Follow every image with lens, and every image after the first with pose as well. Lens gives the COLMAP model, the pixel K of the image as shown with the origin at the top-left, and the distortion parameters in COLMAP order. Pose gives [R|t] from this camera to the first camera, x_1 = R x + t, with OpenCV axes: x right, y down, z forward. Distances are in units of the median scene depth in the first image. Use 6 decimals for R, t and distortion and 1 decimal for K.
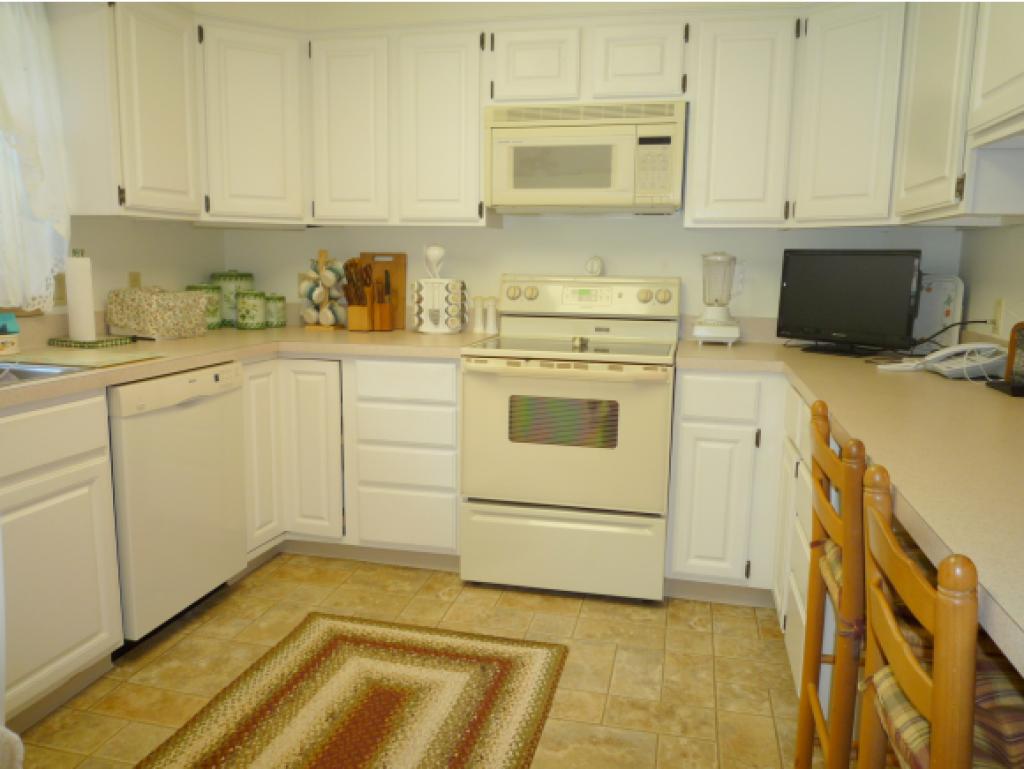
lens RADIAL K [[773.2, 0, 512.0], [0, 773.2, 383.8], [0, 0, 1]] dist [-0.012921, -0.016908]
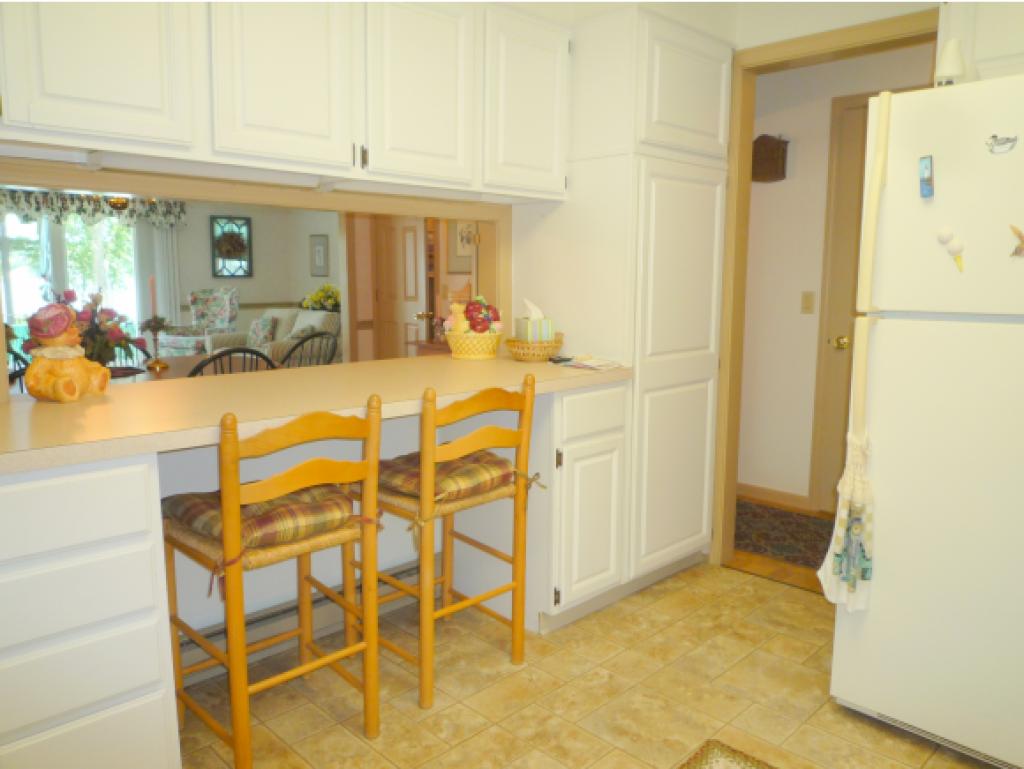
lens RADIAL K [[773.2, 0, 507.5], [0, 773.2, 378.8], [0, 0, 1]] dist [-0.012921, -0.016908]
pose [[-0.845423, -0.098368, 0.524960, -0.125997], [0.058516, 0.959917, 0.274108, -0.325914], [-0.530882, 0.262456, -0.805780, 2.009966]]
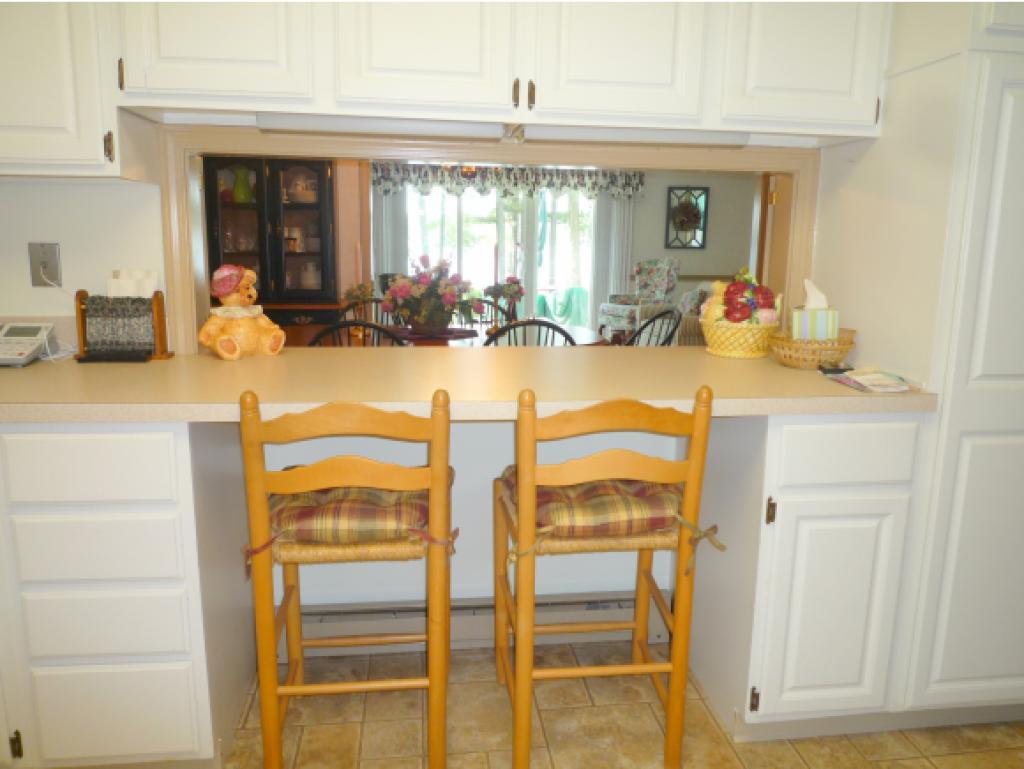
lens RADIAL K [[773.2, 0, 511.6], [0, 773.2, 382.1], [0, 0, 1]] dist [-0.012921, -0.016908]
pose [[-0.350171, -0.196095, 0.915930, -0.205300], [0.119662, 0.960464, 0.251377, -0.256159], [-0.929011, 0.197627, -0.312862, 1.567796]]
